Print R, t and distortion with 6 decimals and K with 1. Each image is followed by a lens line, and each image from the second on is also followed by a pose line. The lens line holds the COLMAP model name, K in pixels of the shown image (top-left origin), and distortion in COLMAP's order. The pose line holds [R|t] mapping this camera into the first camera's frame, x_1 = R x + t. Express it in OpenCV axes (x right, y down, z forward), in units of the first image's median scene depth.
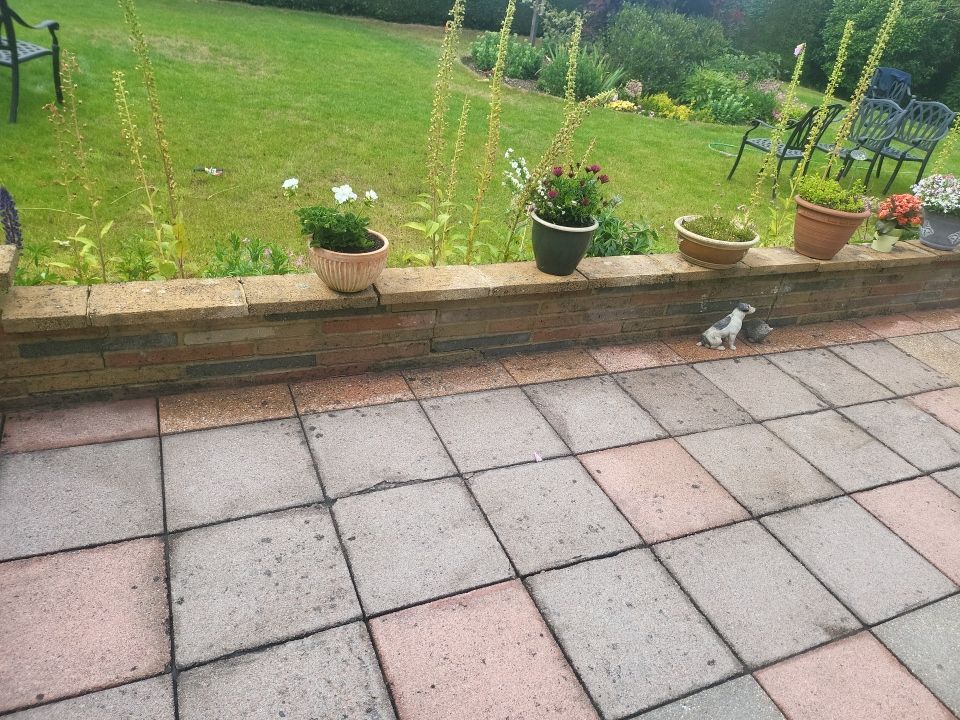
lens RADIAL K [[674.4, 0, 480.0], [0, 674.4, 360.0], [0, 0, 1]] dist [0.085386, -0.099180]
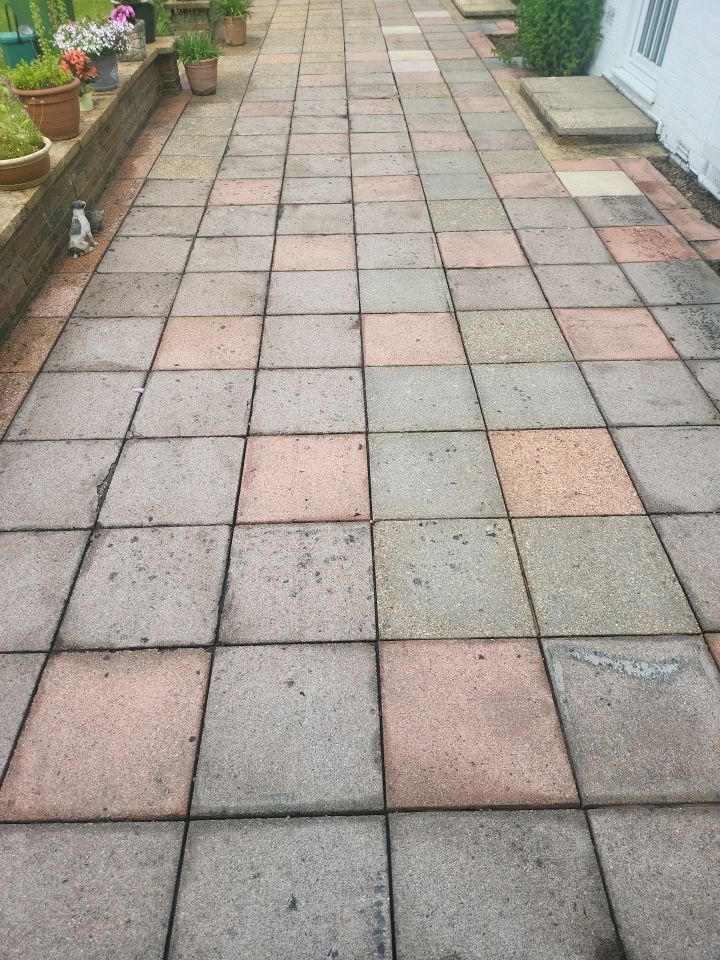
lens RADIAL K [[674.4, 0, 360.0], [0, 674.4, 480.0], [0, 0, 1]] dist [0.085386, -0.099180]
pose [[0.370032, -0.728013, 0.577126, -0.664172], [0.528014, 0.675936, 0.514113, -0.175934], [-0.764381, 0.114493, 0.634518, 0.015456]]
